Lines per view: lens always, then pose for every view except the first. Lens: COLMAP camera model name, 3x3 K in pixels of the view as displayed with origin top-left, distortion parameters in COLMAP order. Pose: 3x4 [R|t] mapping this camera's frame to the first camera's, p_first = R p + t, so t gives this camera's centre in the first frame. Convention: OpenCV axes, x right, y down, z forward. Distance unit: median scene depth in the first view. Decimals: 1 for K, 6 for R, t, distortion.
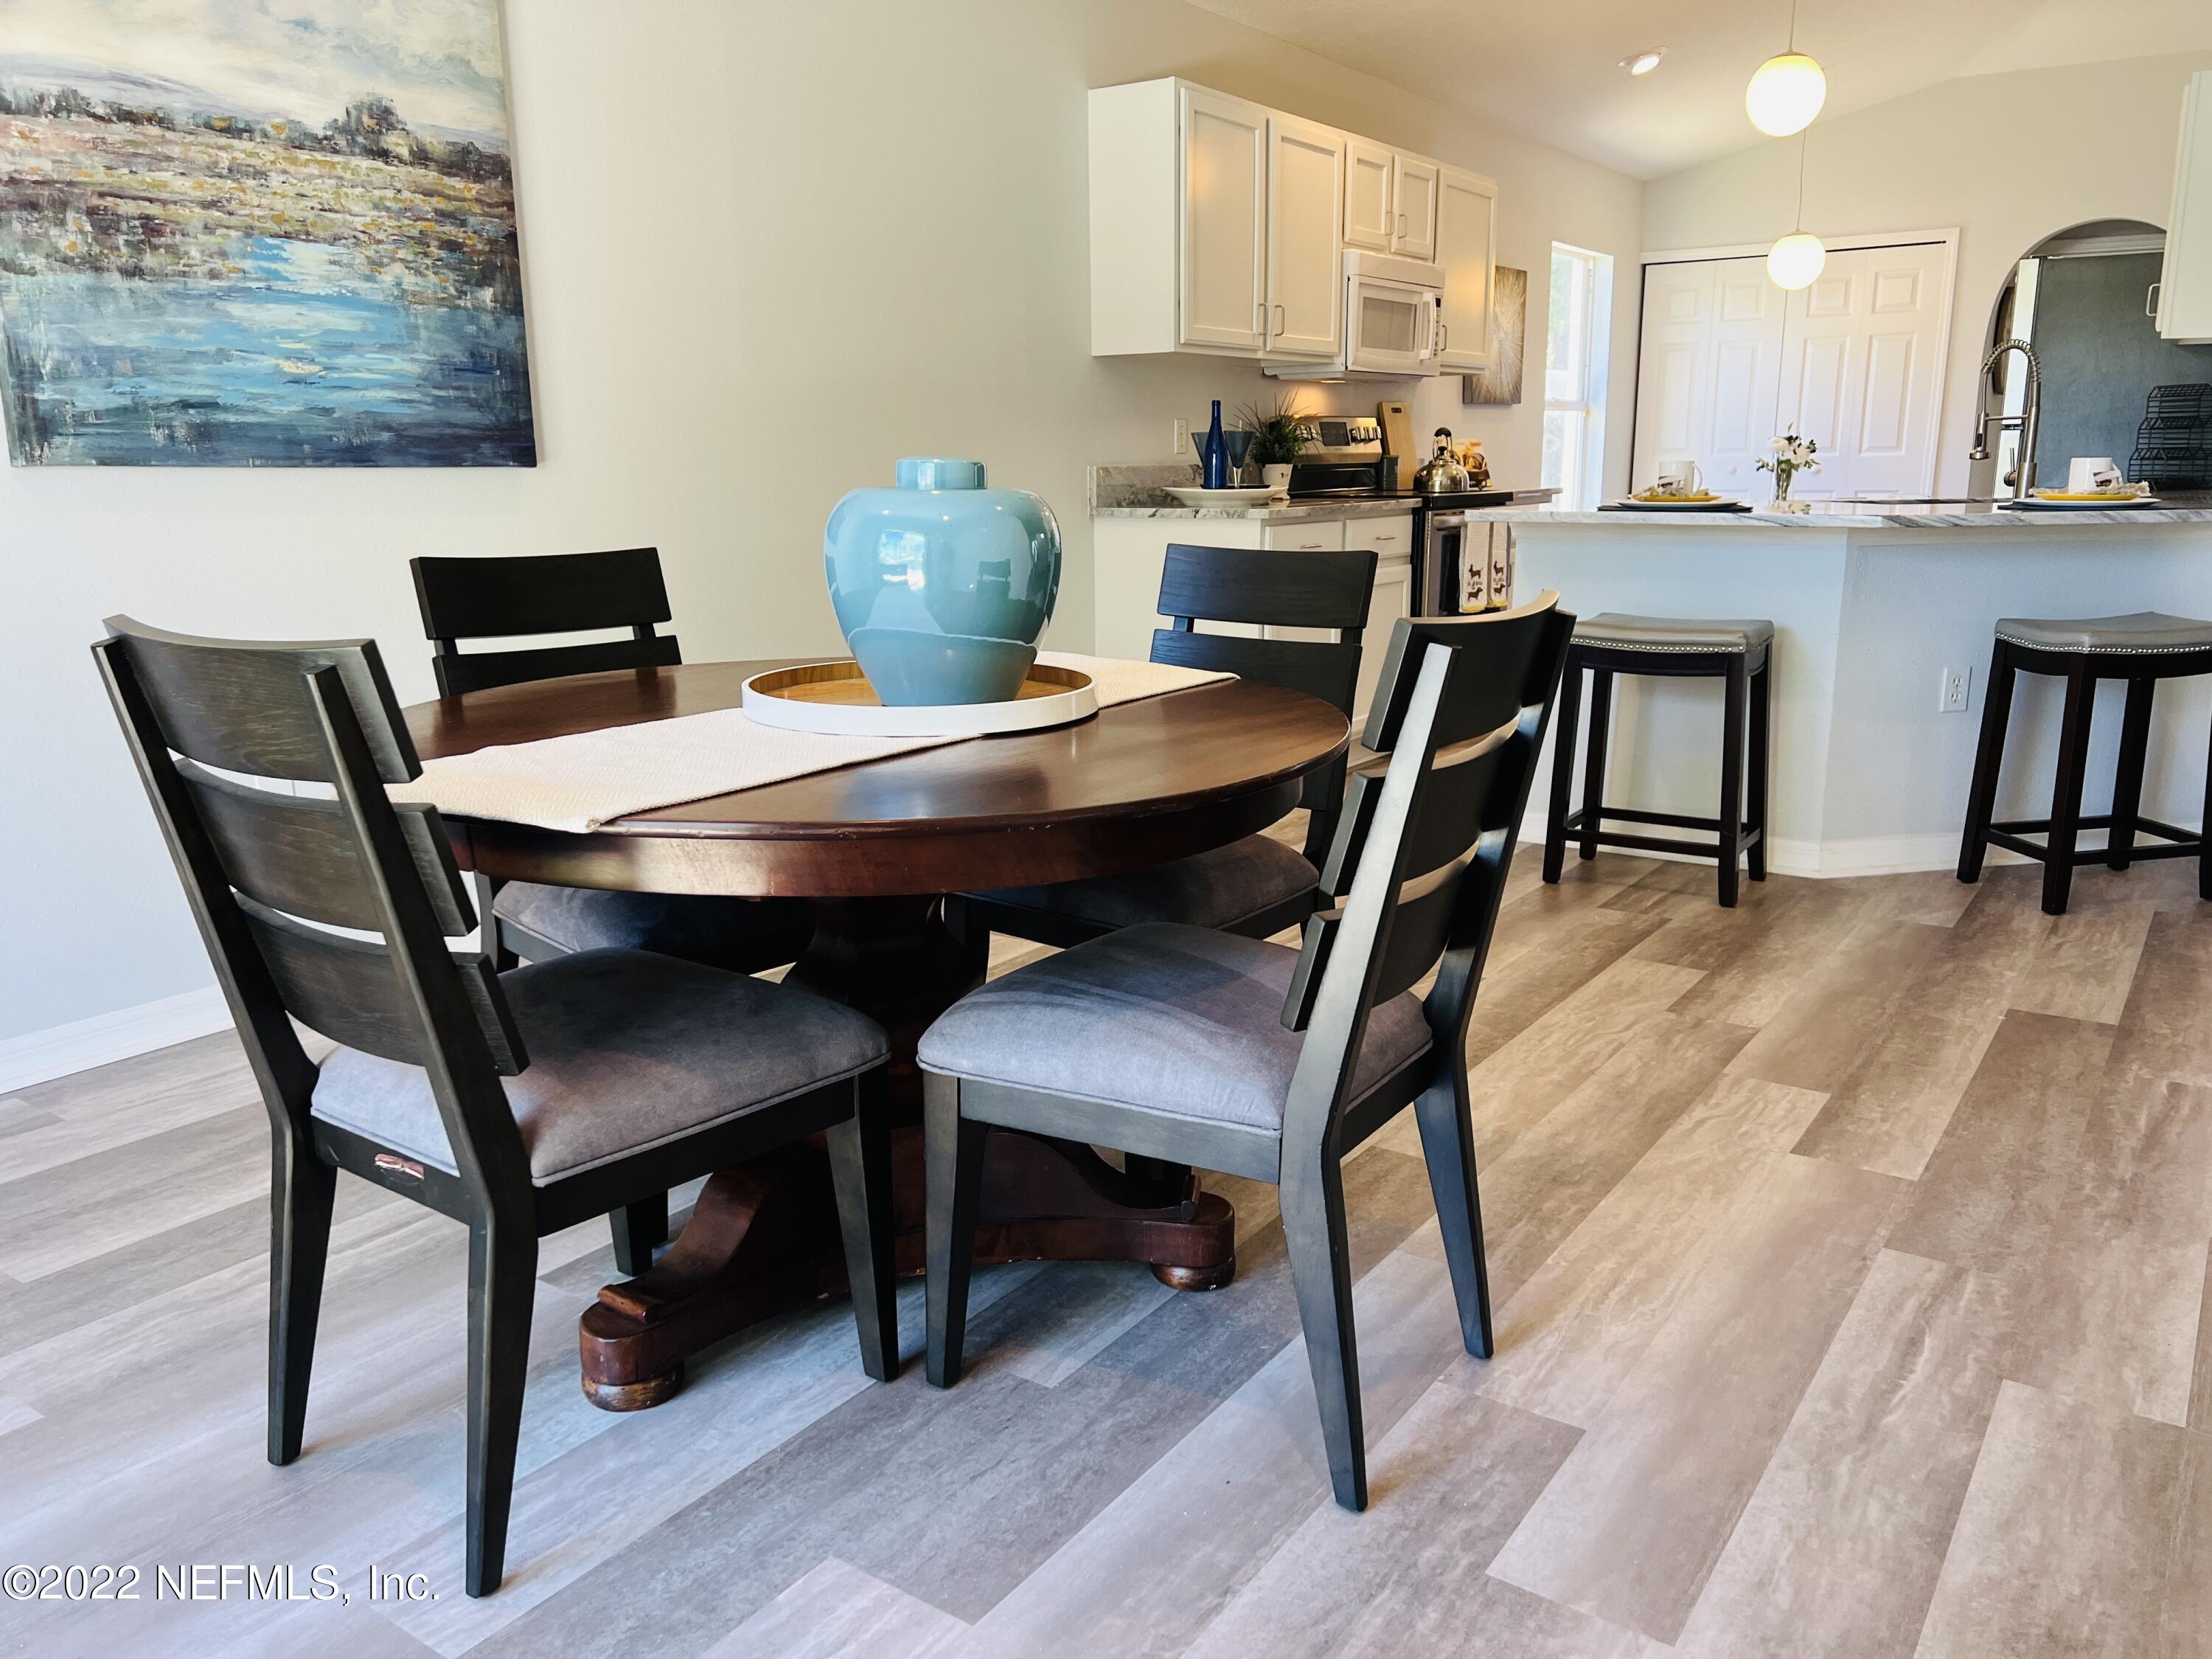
lens RADIAL K [[1709.5, 0, 1112.5], [0, 1709.5, 866.0], [0, 0, 1]] dist [0.057115, -0.089330]
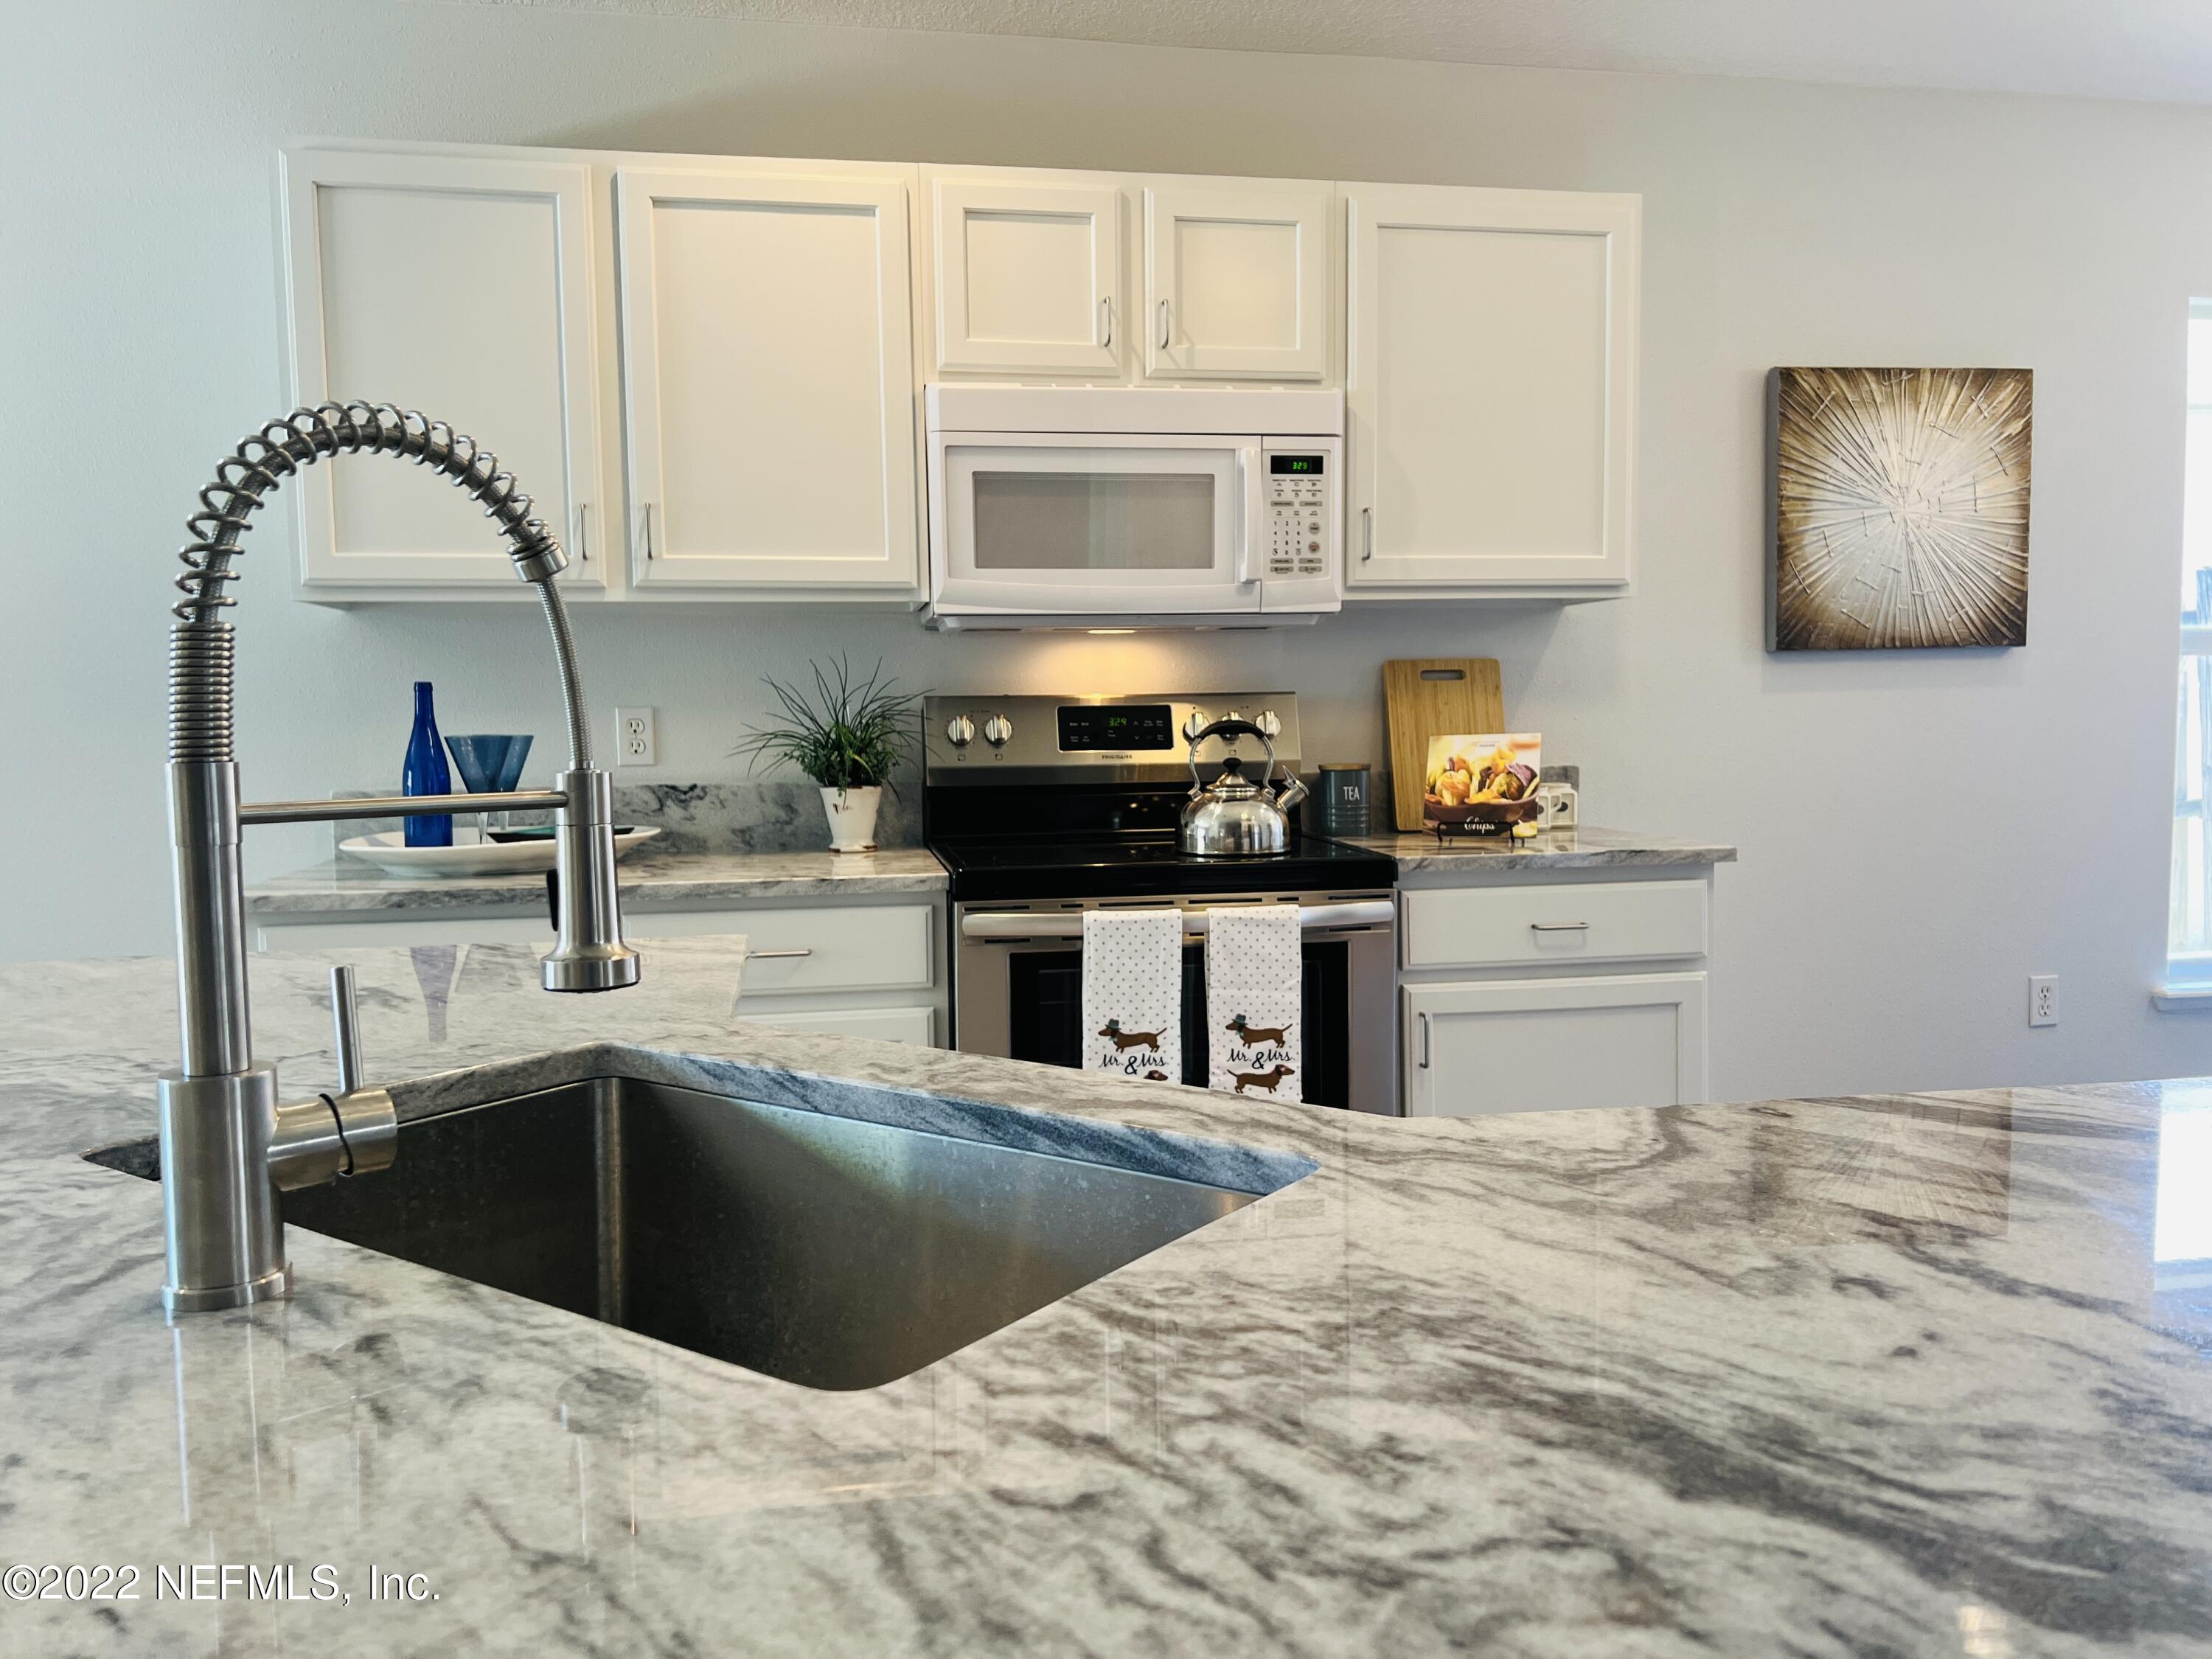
lens RADIAL K [[1629.7, 0, 1099.1], [0, 1629.7, 857.2], [0, 0, 1]] dist [0.069995, -0.076702]
pose [[0.695104, 0.063652, -0.716086, 0.506078], [-0.161051, 0.984544, -0.068817, -0.186009], [0.700638, 0.163161, 0.694611, 0.686500]]
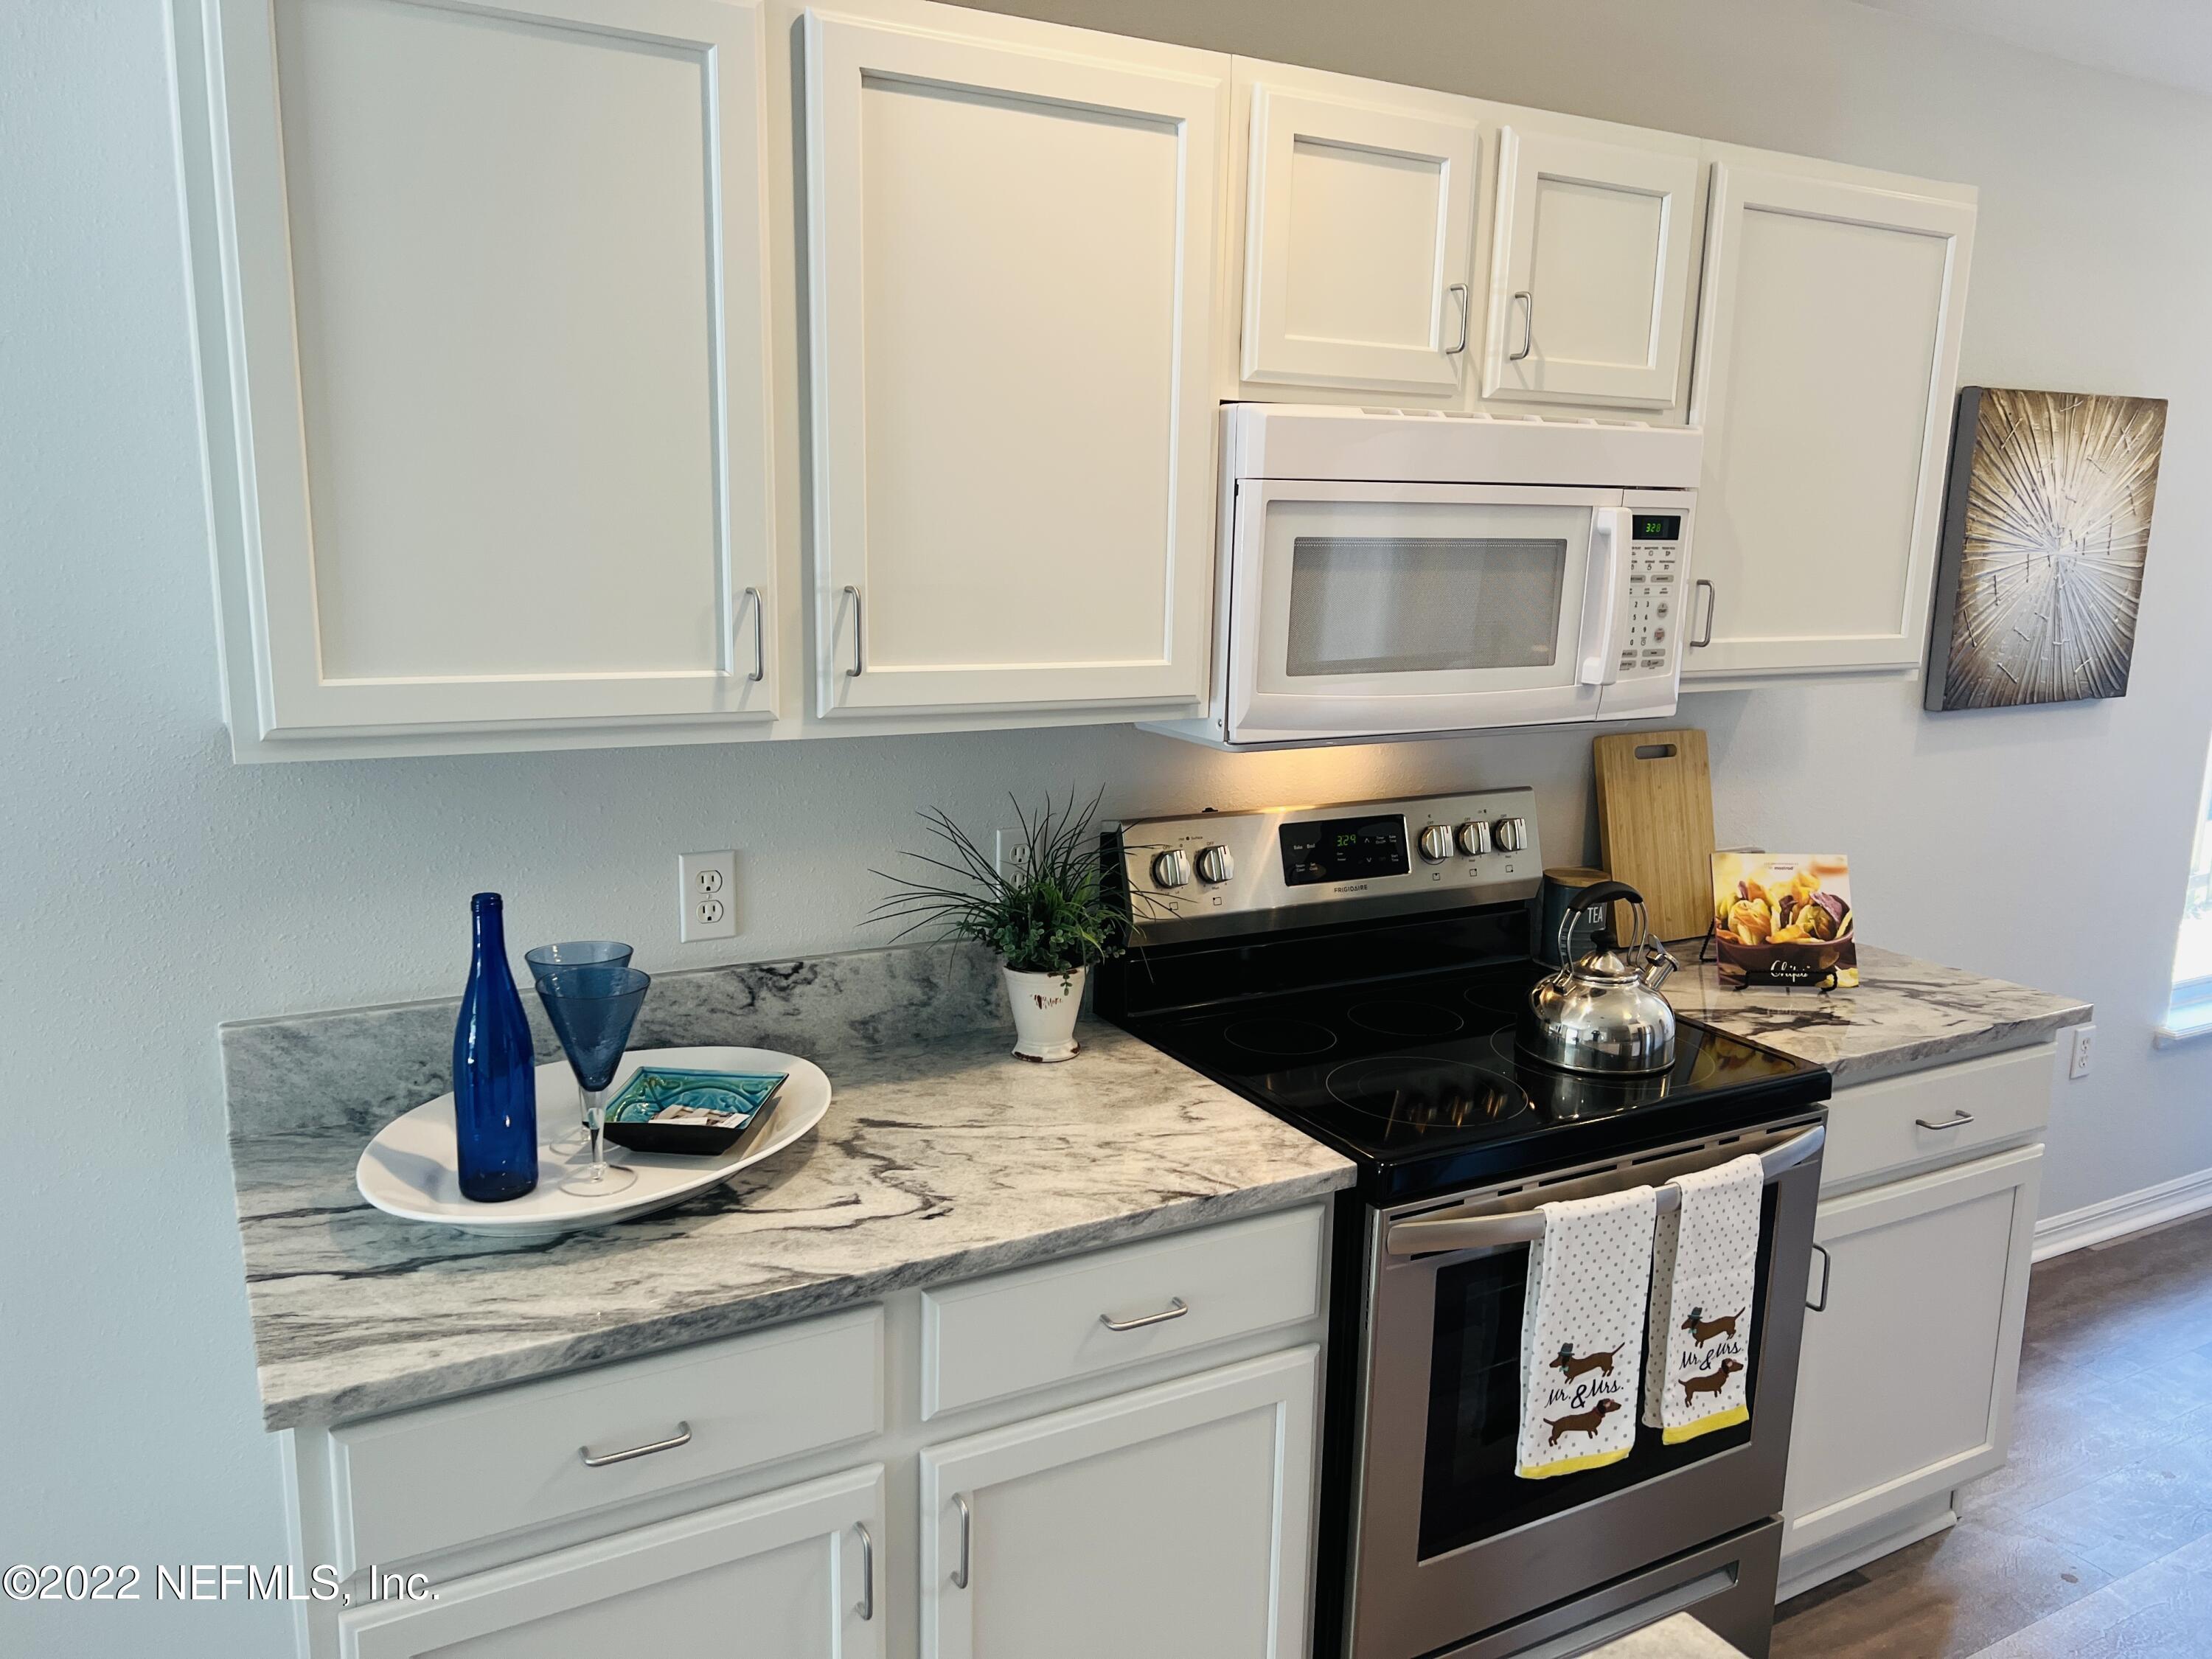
lens RADIAL K [[1629.7, 0, 1099.1], [0, 1629.7, 857.2], [0, 0, 1]] dist [0.069995, -0.076702]
pose [[0.891446, 0.119546, -0.437073, 0.253516], [-0.133451, 0.991055, -0.001116, -0.252947], [0.433030, 0.059322, 0.899425, 0.667856]]
